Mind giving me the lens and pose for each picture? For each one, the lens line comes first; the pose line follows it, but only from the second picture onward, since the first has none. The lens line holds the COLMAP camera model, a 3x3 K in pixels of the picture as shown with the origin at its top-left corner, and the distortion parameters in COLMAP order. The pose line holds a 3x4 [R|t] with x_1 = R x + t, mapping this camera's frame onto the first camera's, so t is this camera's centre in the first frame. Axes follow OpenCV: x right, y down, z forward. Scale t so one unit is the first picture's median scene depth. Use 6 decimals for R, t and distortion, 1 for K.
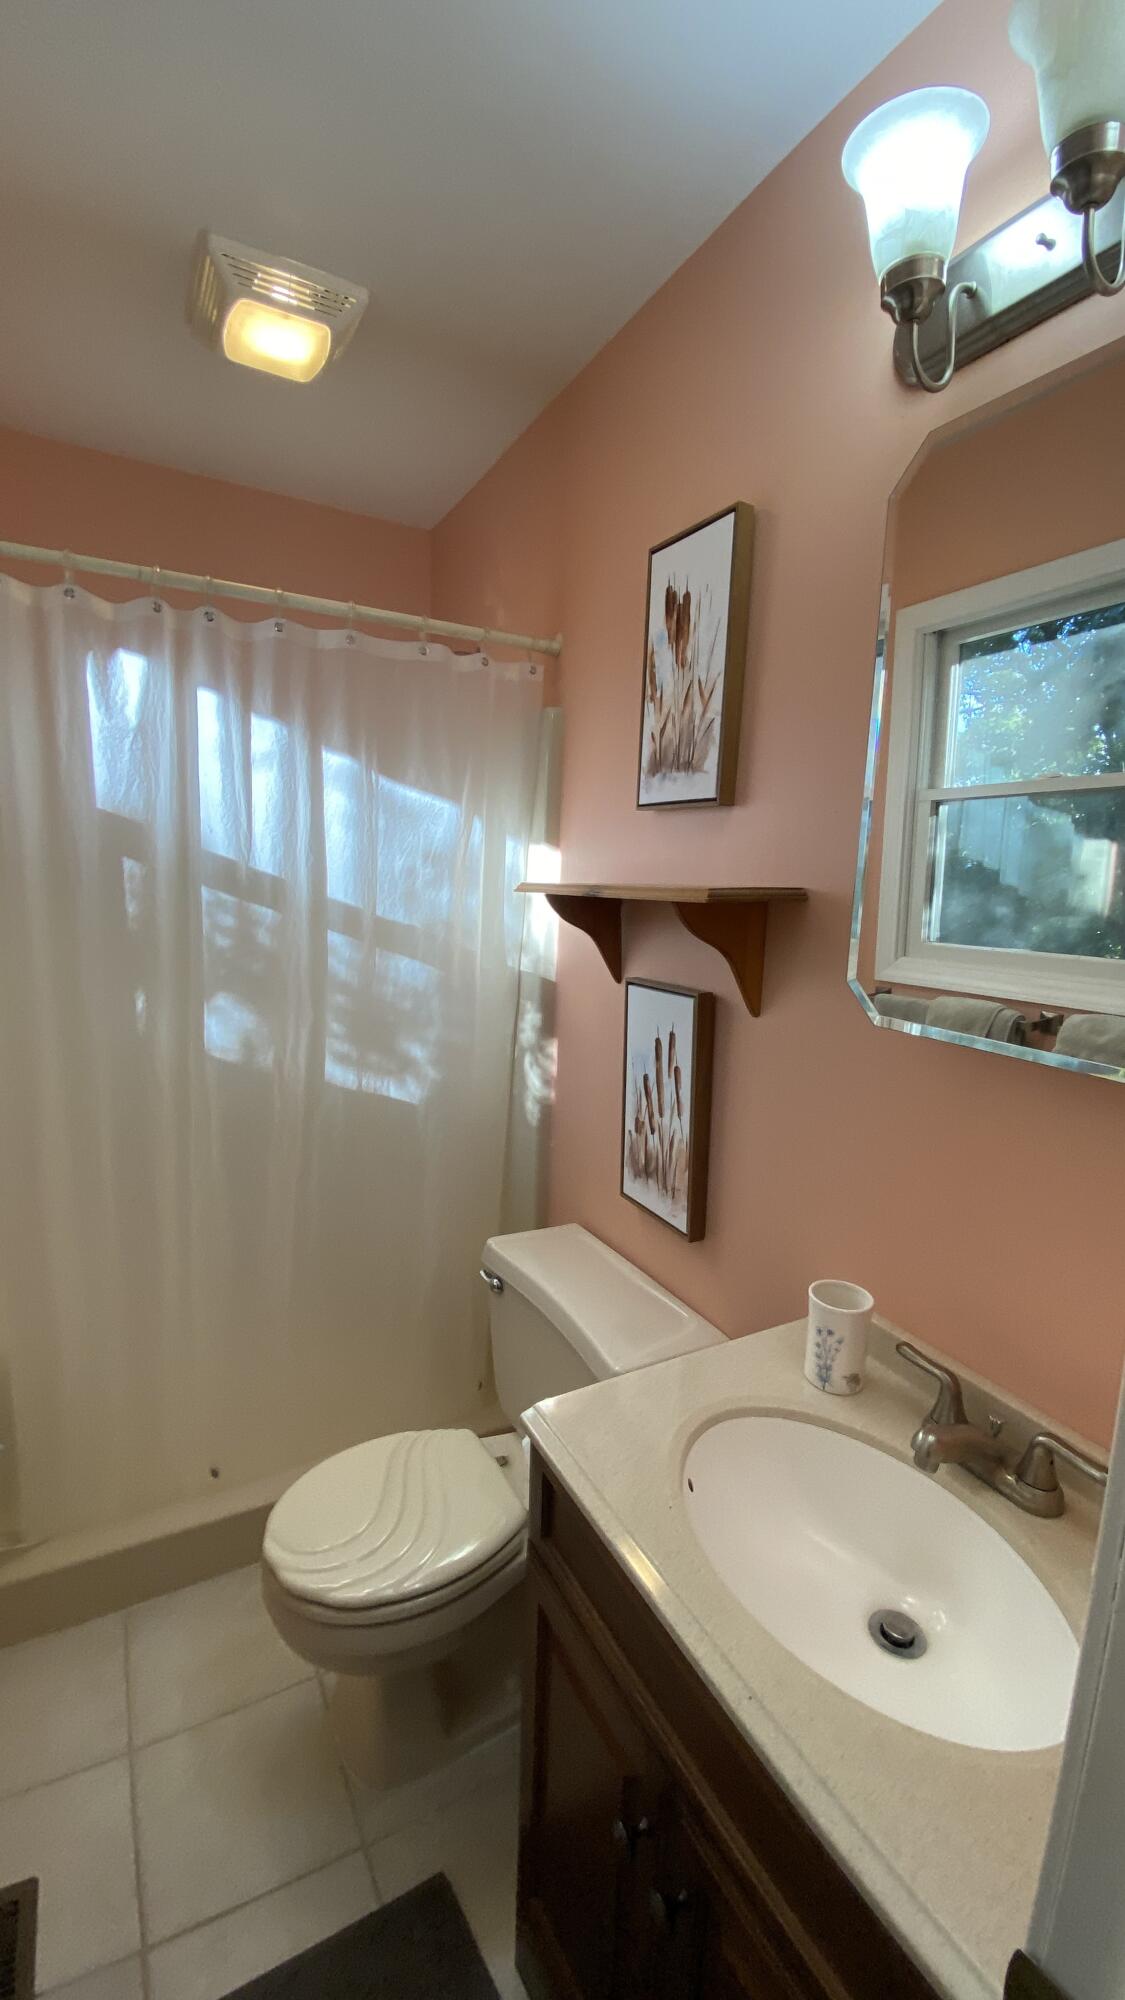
lens RADIAL K [[807.9, 0, 566.1], [0, 807.9, 1009.6], [0, 0, 1]] dist [0.017007, -0.018520]
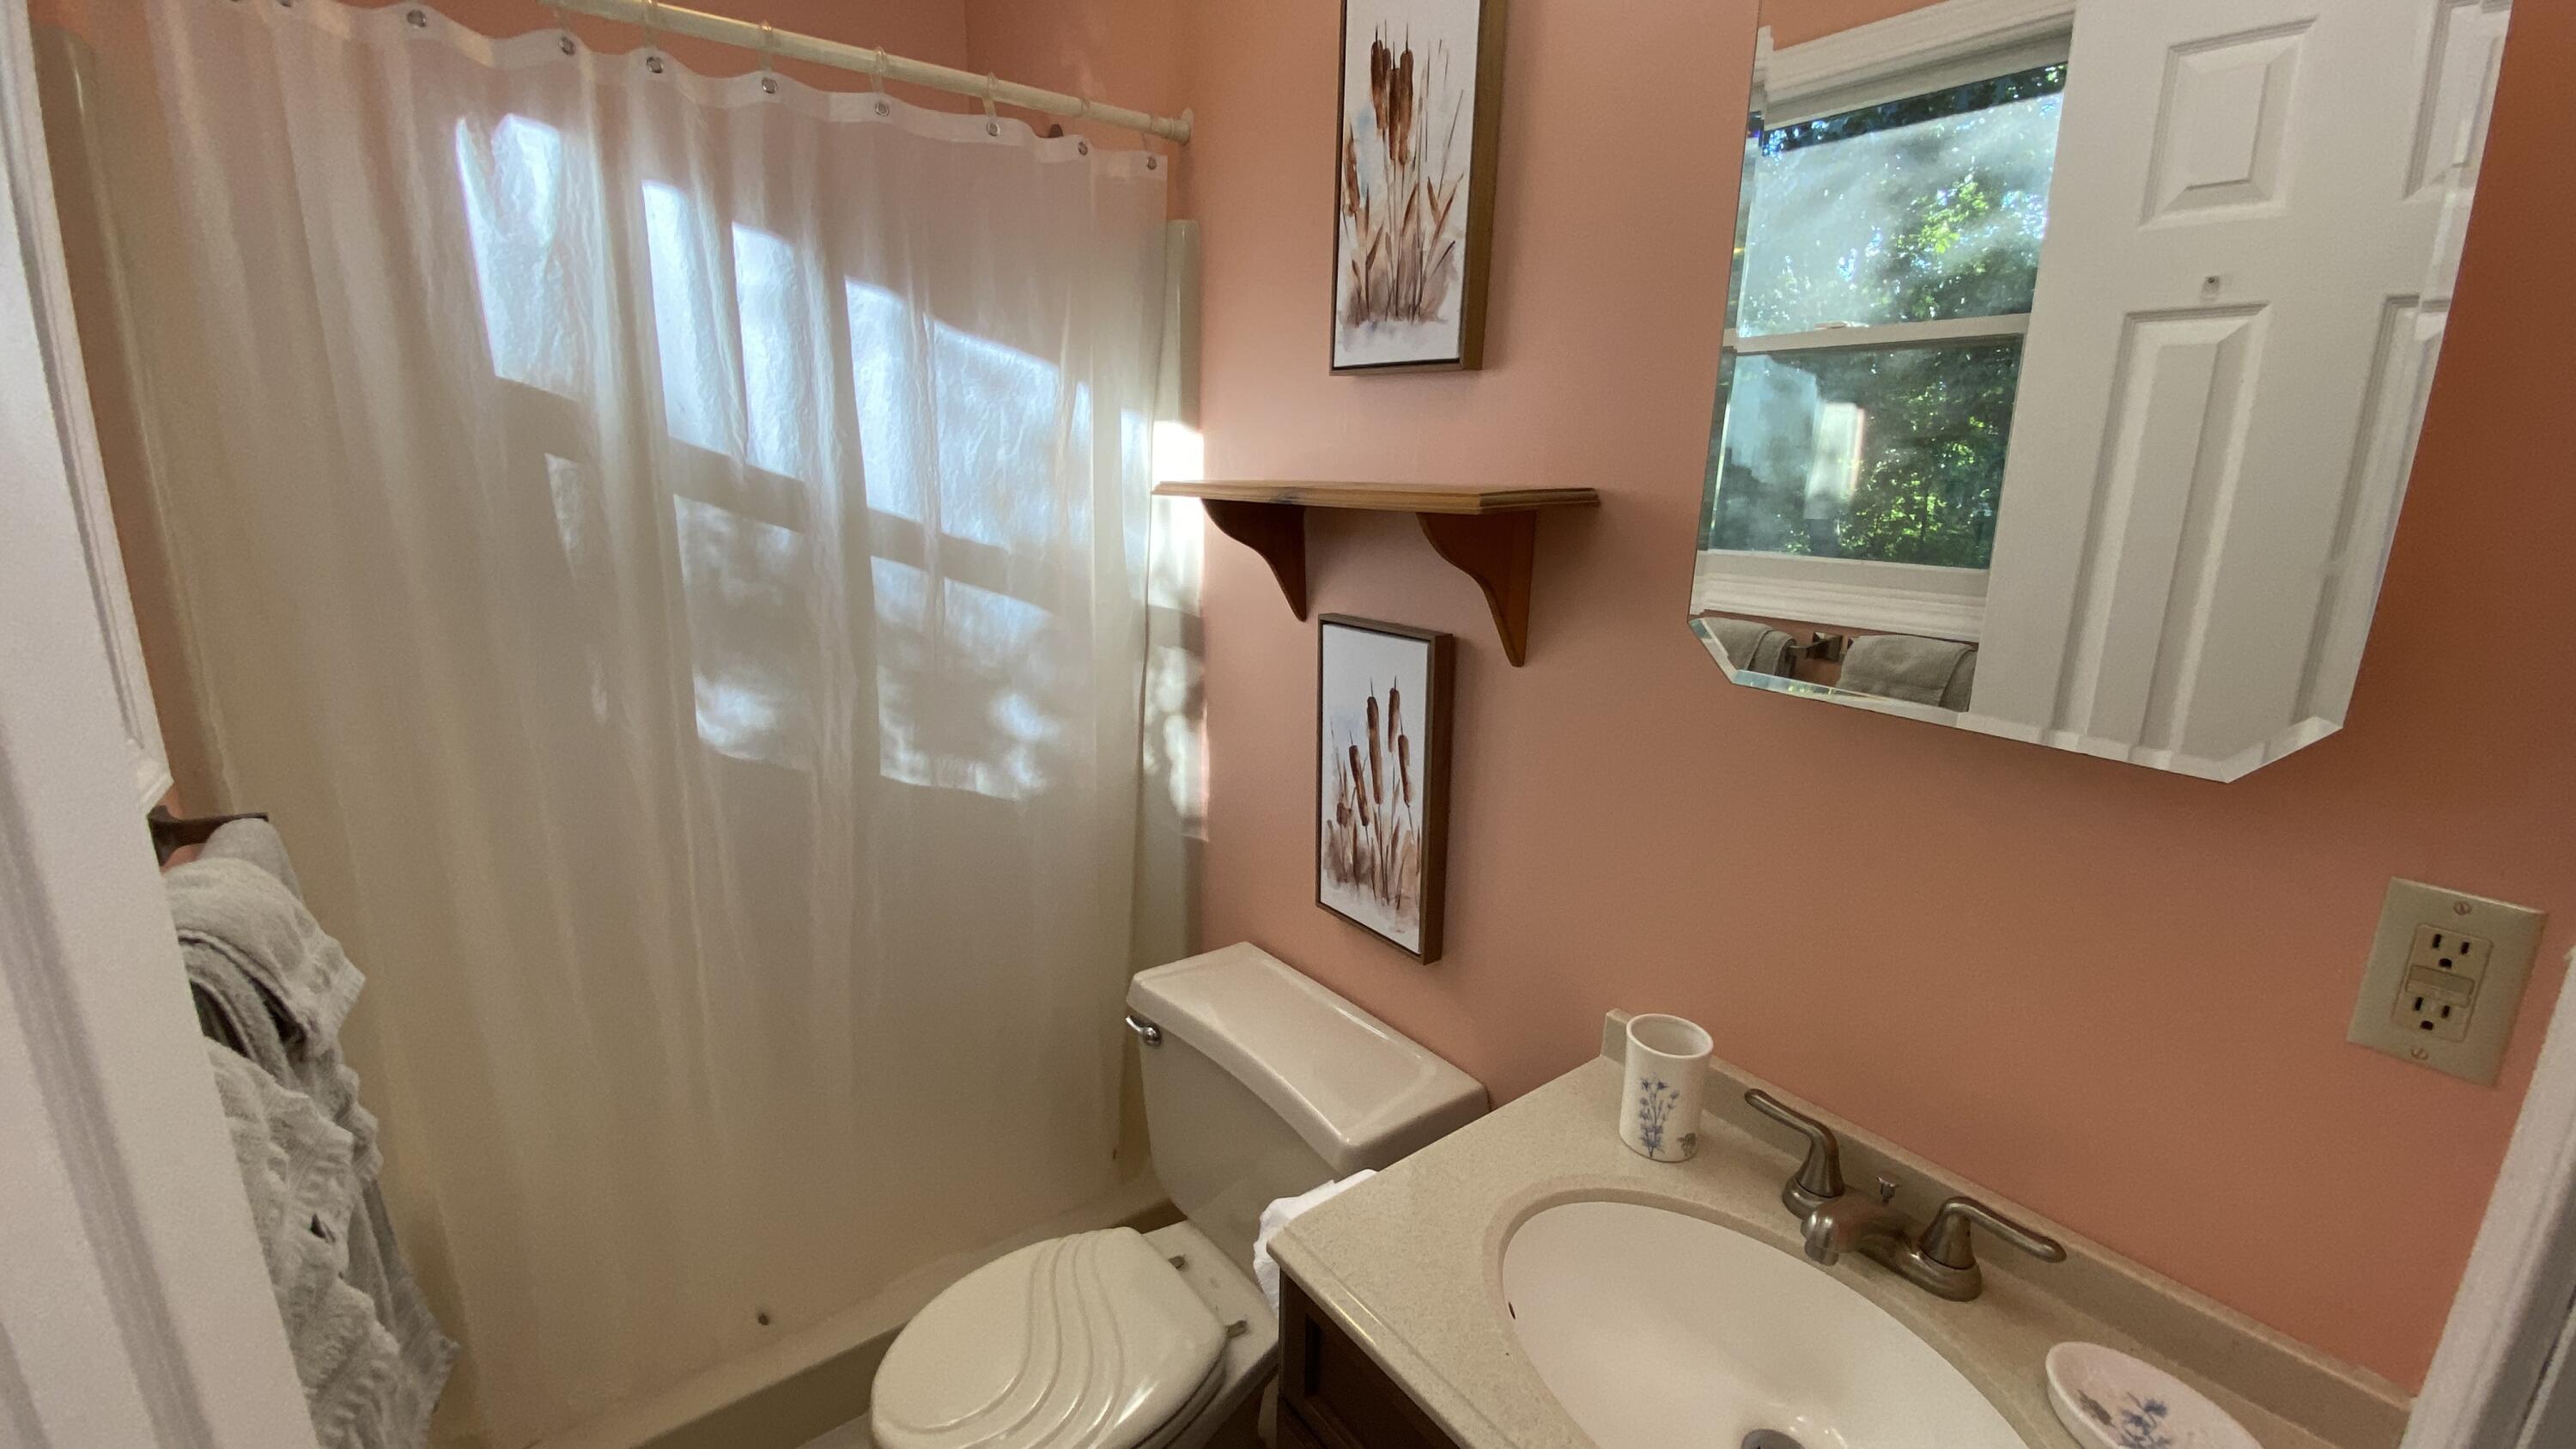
lens RADIAL K [[1040.8, 0, 1278.7], [0, 1040.8, 732.7], [0, 0, 1]] dist [0.017007, -0.018520]
pose [[0.988637, -0.052844, 0.140728, -0.099043], [0.038604, 0.994029, 0.102062, -0.030128], [-0.145281, -0.095470, 0.984774, 0.077239]]
